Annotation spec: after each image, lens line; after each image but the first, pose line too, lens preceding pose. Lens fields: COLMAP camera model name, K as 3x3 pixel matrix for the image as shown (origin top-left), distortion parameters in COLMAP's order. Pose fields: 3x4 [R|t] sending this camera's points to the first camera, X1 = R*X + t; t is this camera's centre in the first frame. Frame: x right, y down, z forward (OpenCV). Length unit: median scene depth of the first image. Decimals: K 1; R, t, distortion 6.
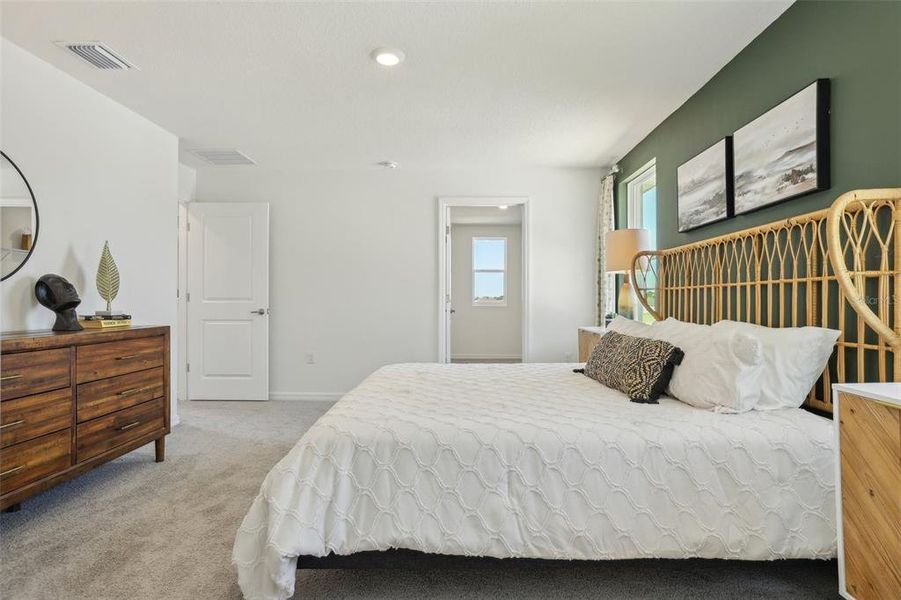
lens RADIAL K [[457.8, 0, 450.5], [0, 457.8, 300.0], [0, 0, 1]] dist [-0.043498, 0.000181]
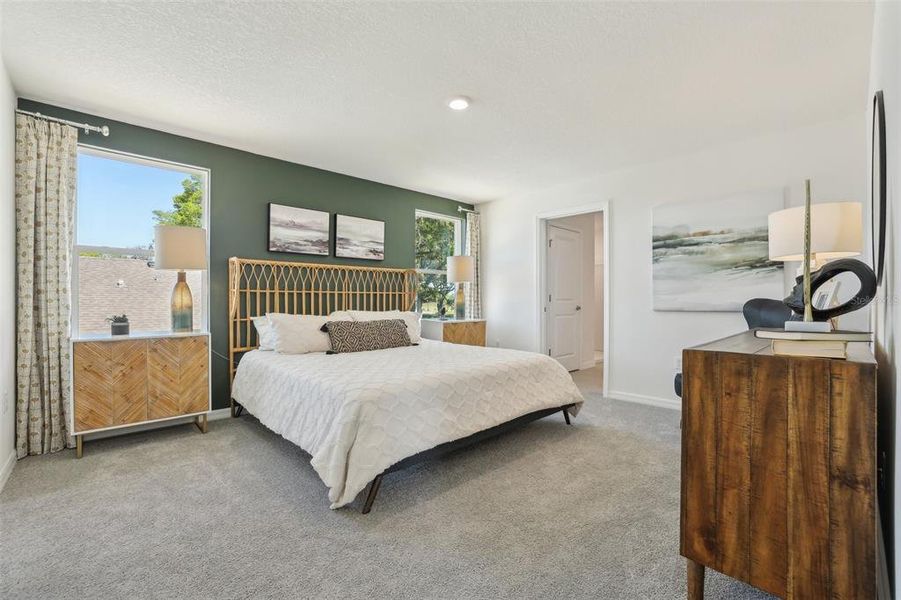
lens RADIAL K [[386.8, 0, 448.3], [0, 386.8, 296.1], [0, 0, 1]] dist [-0.044139, 0.014128]
pose [[-0.706995, 0.007857, 0.707175, -0.879975], [-0.001678, 0.999917, -0.012787, 0.003657], [-0.707217, -0.010227, -0.706923, 1.806759]]
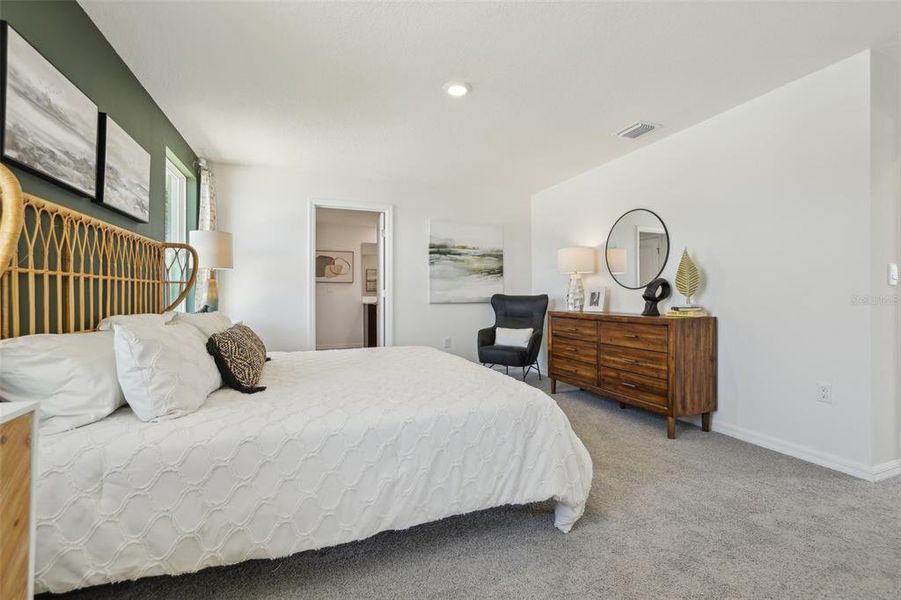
lens RADIAL K [[386.8, 0, 448.3], [0, 386.8, 296.1], [0, 0, 1]] dist [-0.044139, 0.014128]
pose [[-0.923795, -0.000368, -0.382888, 0.265764], [-0.000172, 1.000000, -0.000546, 0.006457], [0.382888, -0.000438, -0.923795, 1.965674]]
